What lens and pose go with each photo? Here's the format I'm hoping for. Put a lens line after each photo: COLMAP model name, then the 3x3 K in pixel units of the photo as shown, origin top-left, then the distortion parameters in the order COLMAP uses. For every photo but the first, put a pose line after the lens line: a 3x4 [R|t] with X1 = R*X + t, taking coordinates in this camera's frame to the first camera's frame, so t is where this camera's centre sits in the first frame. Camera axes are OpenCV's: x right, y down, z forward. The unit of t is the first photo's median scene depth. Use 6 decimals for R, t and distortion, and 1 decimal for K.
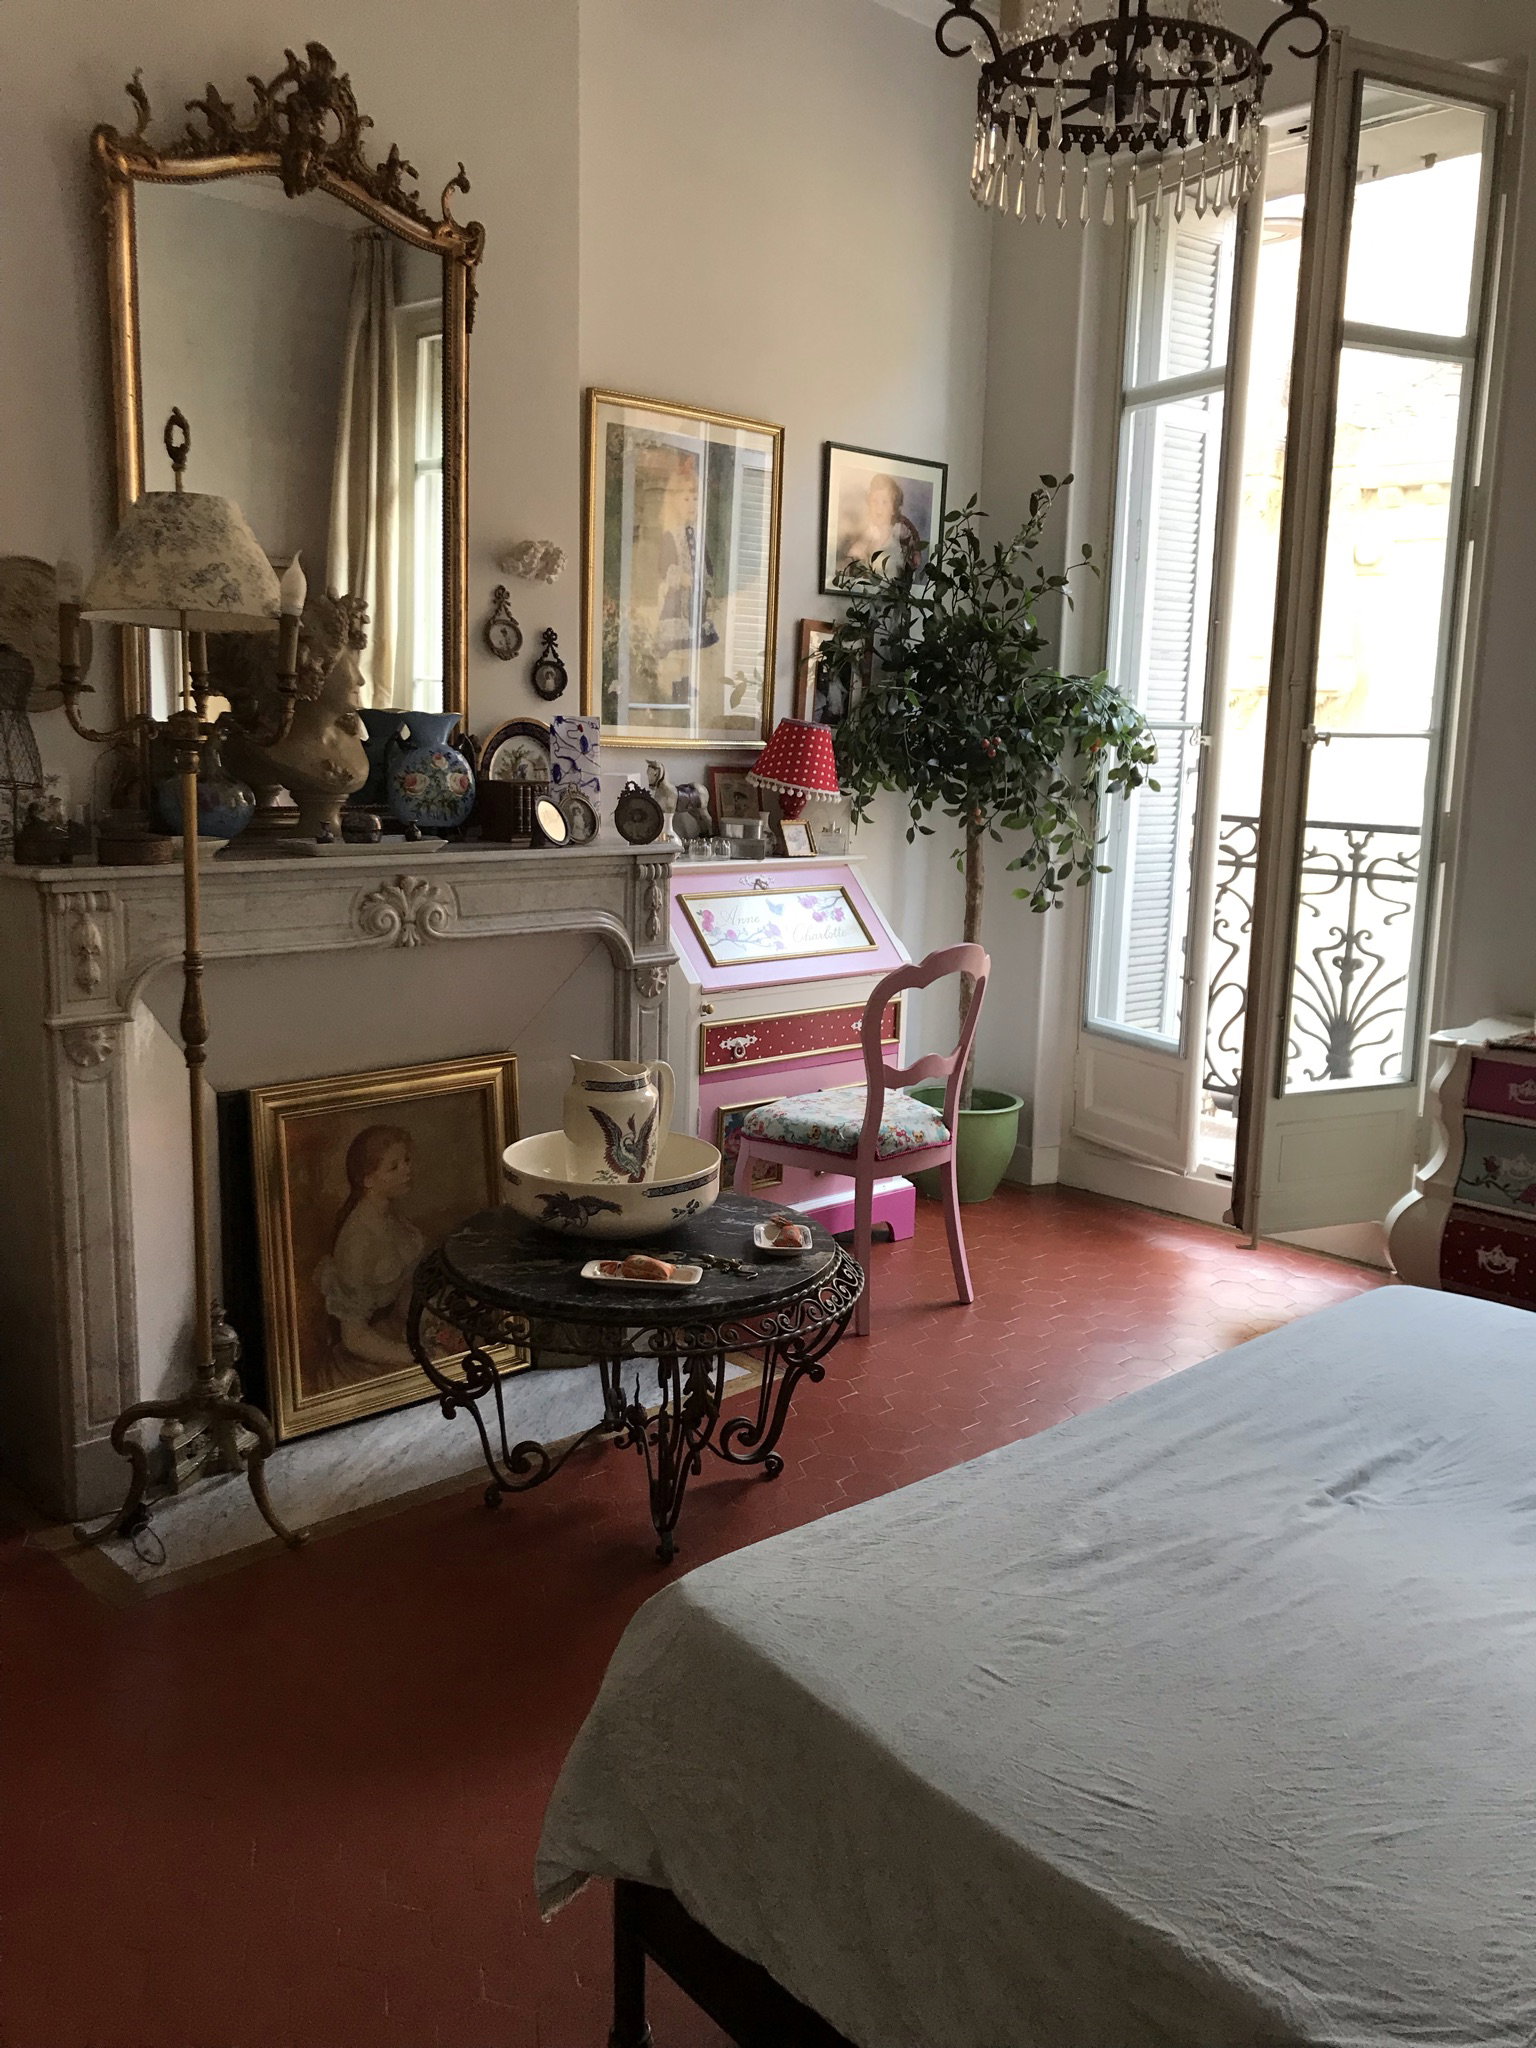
lens RADIAL K [[1670.1, 0, 774.7], [0, 1670.1, 1016.0], [0, 0, 1]] dist [0.037503, -0.044381]
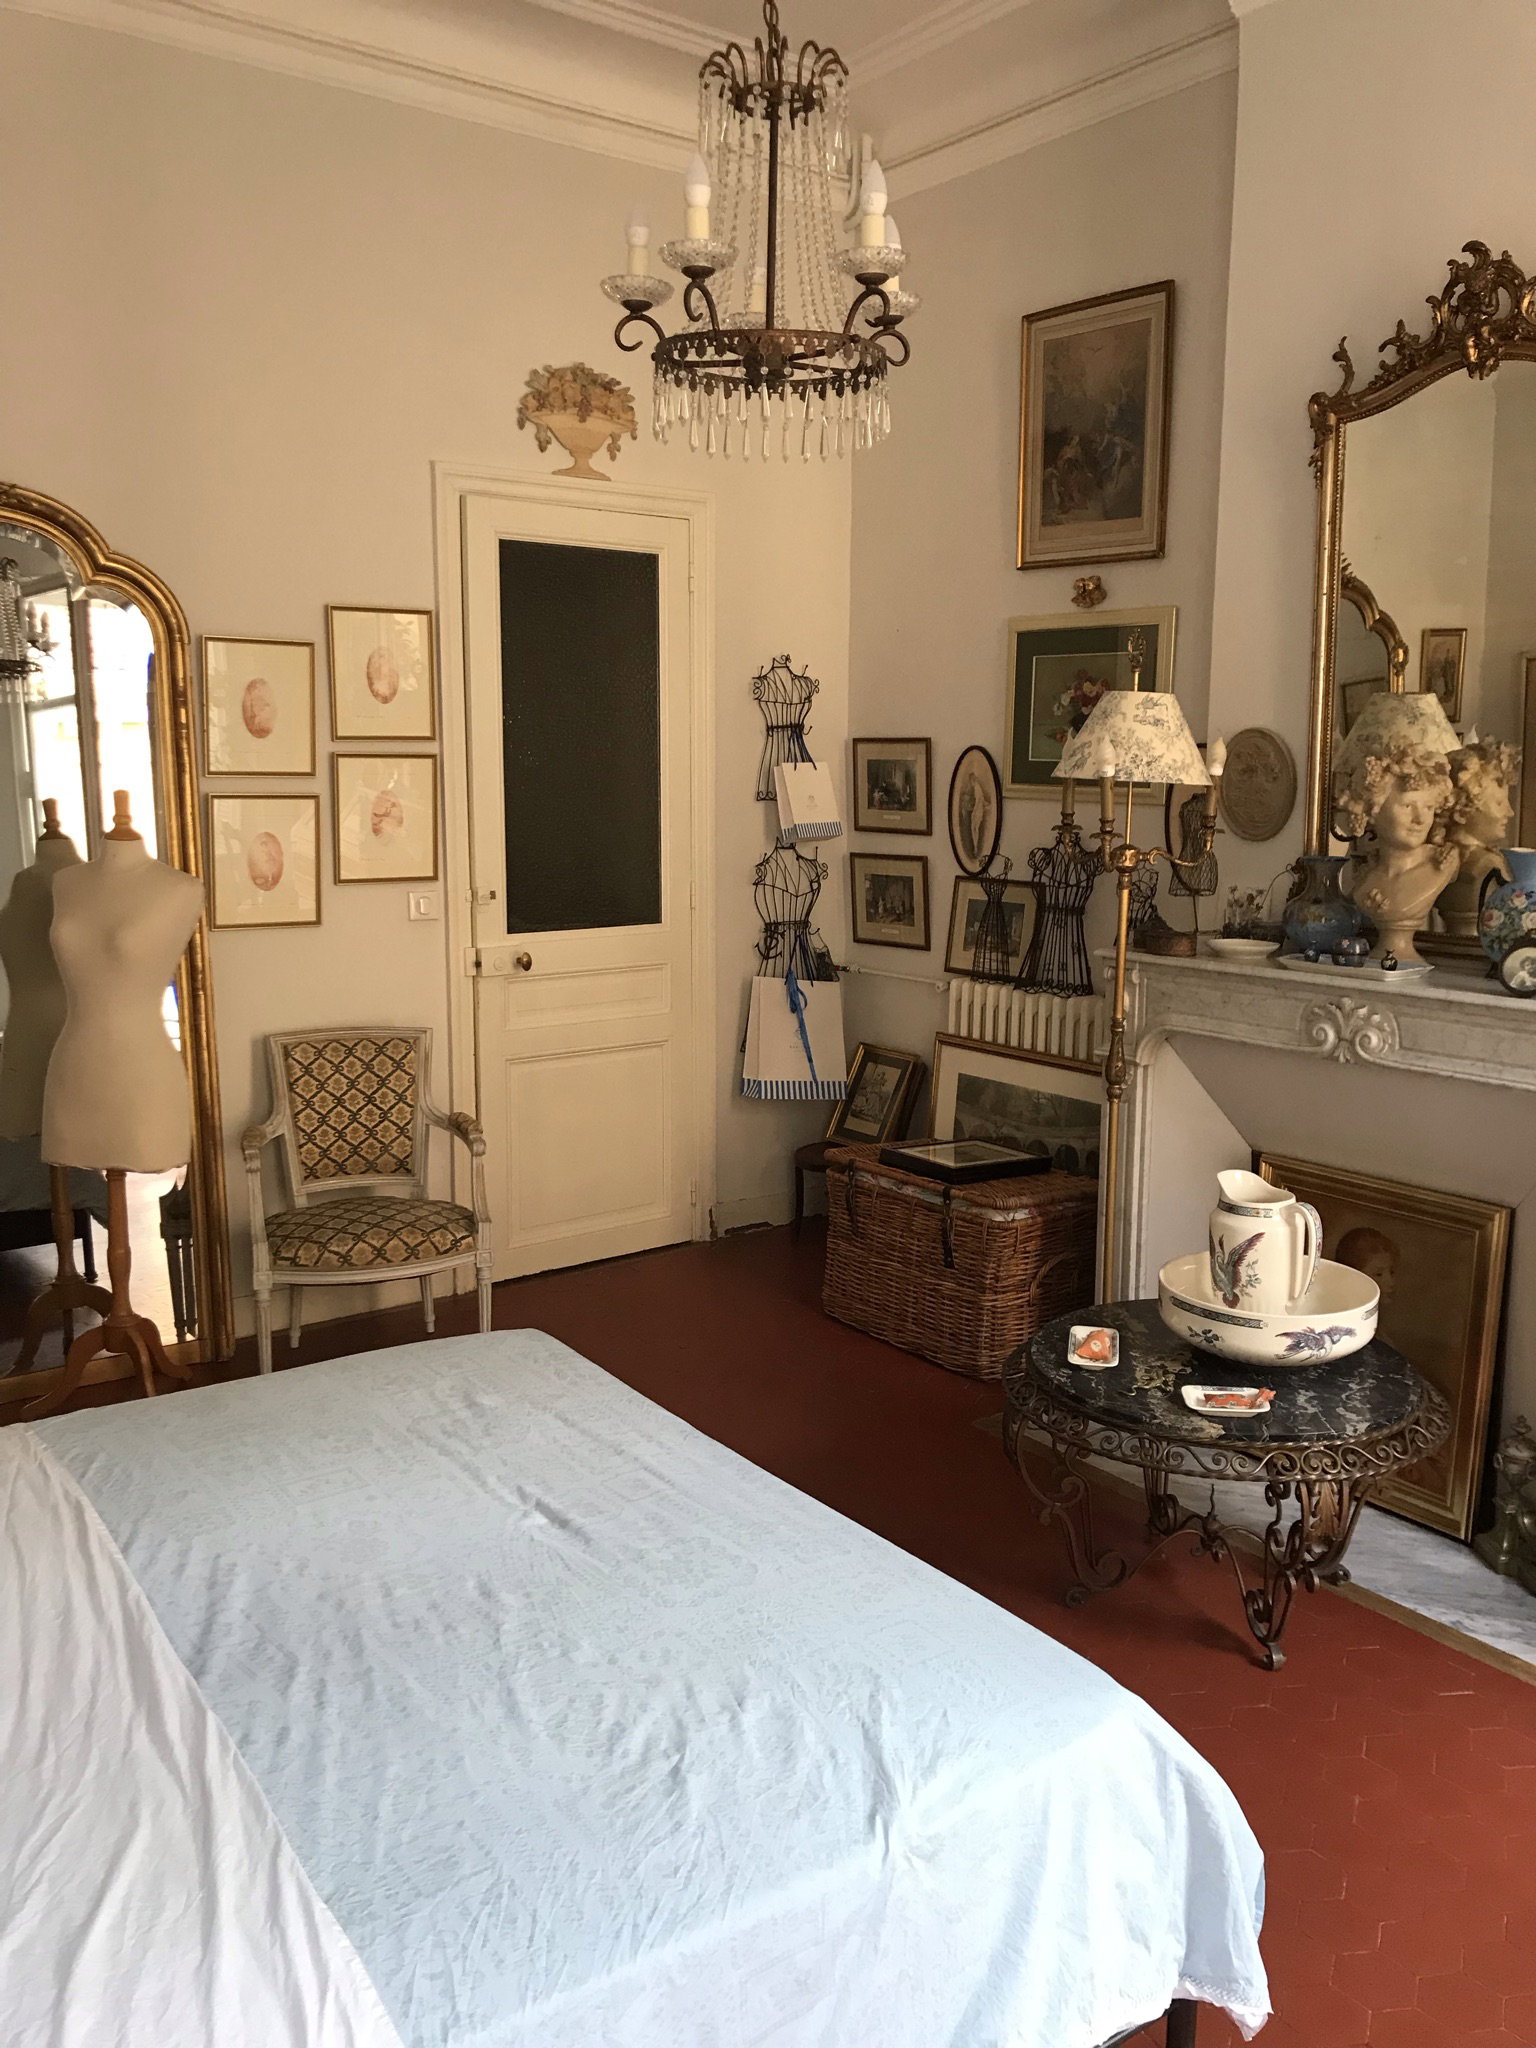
lens RADIAL K [[1670.1, 0, 758.6], [0, 1670.1, 1003.3], [0, 0, 1]] dist [0.037503, -0.044381]
pose [[-0.131216, 0.125454, -0.983384, 0.818627], [-0.170851, 0.974256, 0.147087, -0.159102], [0.976520, 0.187313, -0.106404, 0.673589]]
